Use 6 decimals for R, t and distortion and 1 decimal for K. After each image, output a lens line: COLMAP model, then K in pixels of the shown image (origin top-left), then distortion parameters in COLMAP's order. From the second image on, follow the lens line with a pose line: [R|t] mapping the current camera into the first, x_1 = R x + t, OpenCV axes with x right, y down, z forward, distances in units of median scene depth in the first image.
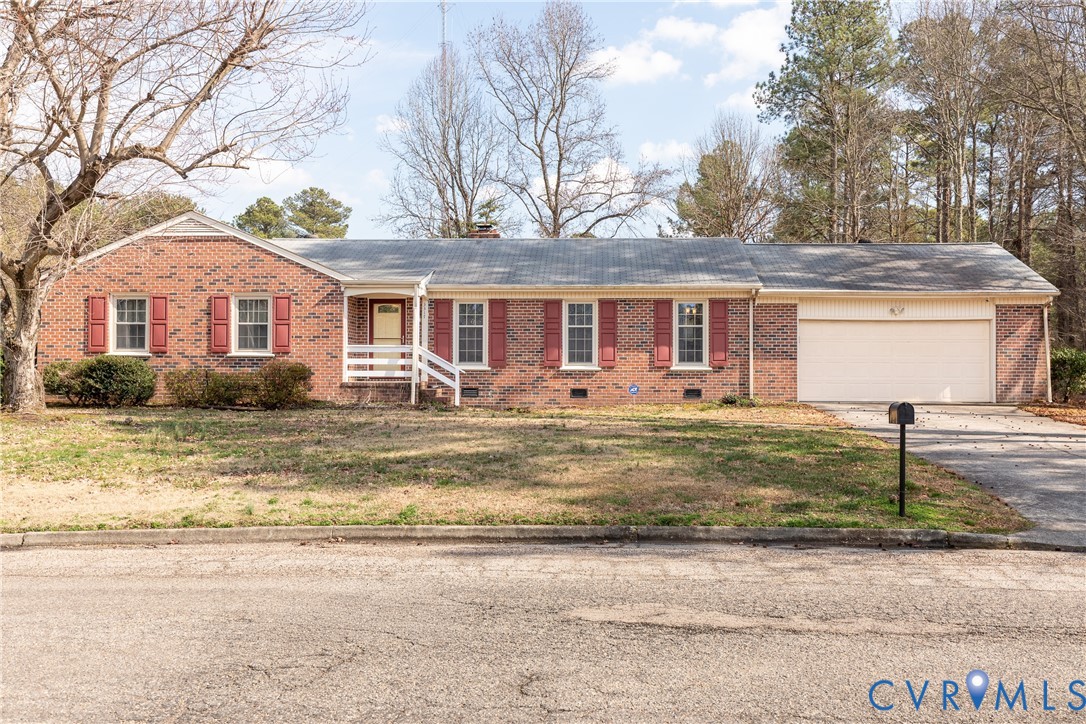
lens RADIAL K [[1054.9, 0, 543.0], [0, 1054.9, 362.0], [0, 0, 1]] dist [0.007529, 0.002652]
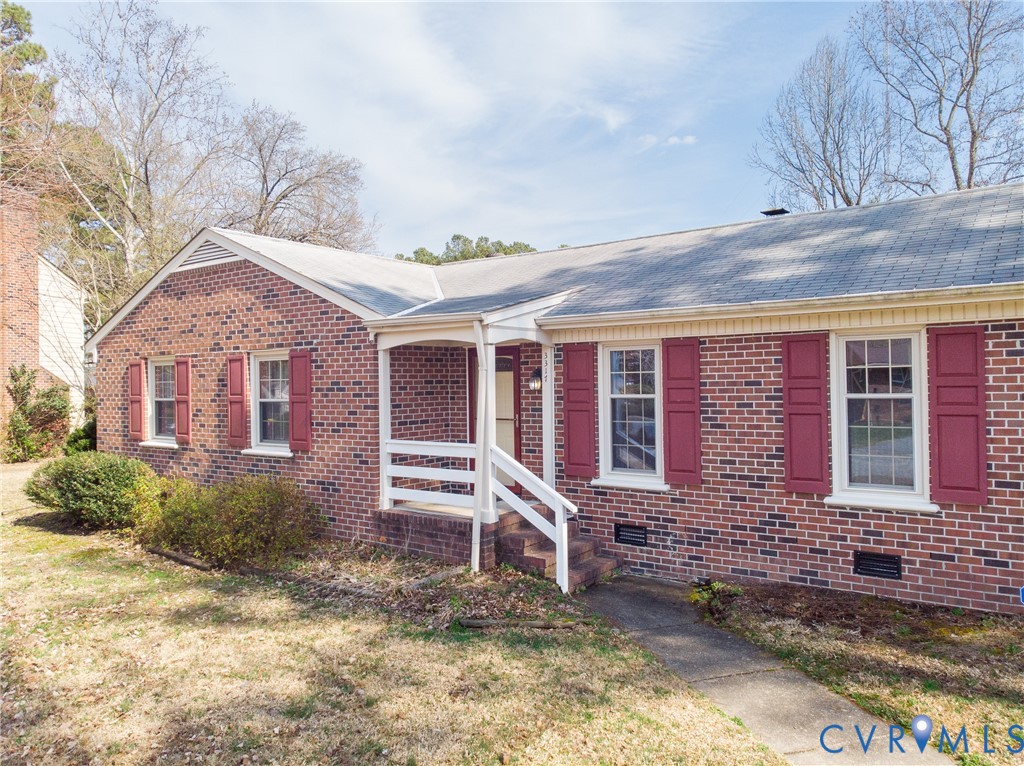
lens RADIAL K [[756.9, 0, 508.7], [0, 756.9, 377.7], [0, 0, 1]] dist [-0.002653, 0.012561]
pose [[0.835429, -0.020418, -0.549219, 0.076629], [0.027796, 0.999601, 0.005119, -0.046466], [0.548895, -0.019542, 0.835663, 0.689104]]
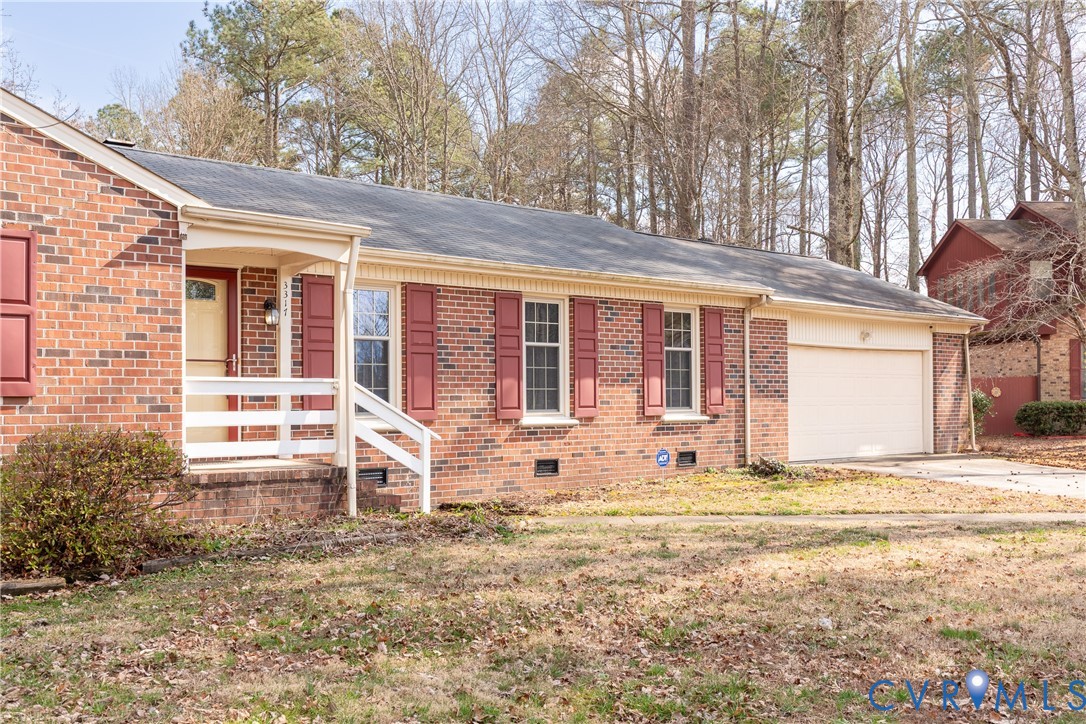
lens RADIAL K [[1054.9, 0, 543.0], [0, 1054.9, 362.0], [0, 0, 1]] dist [0.007529, 0.002652]
pose [[0.719114, 0.016616, 0.694693, -0.346383], [-0.005434, 0.999818, -0.018290, -0.014668], [-0.694870, 0.009378, 0.719074, 0.613796]]
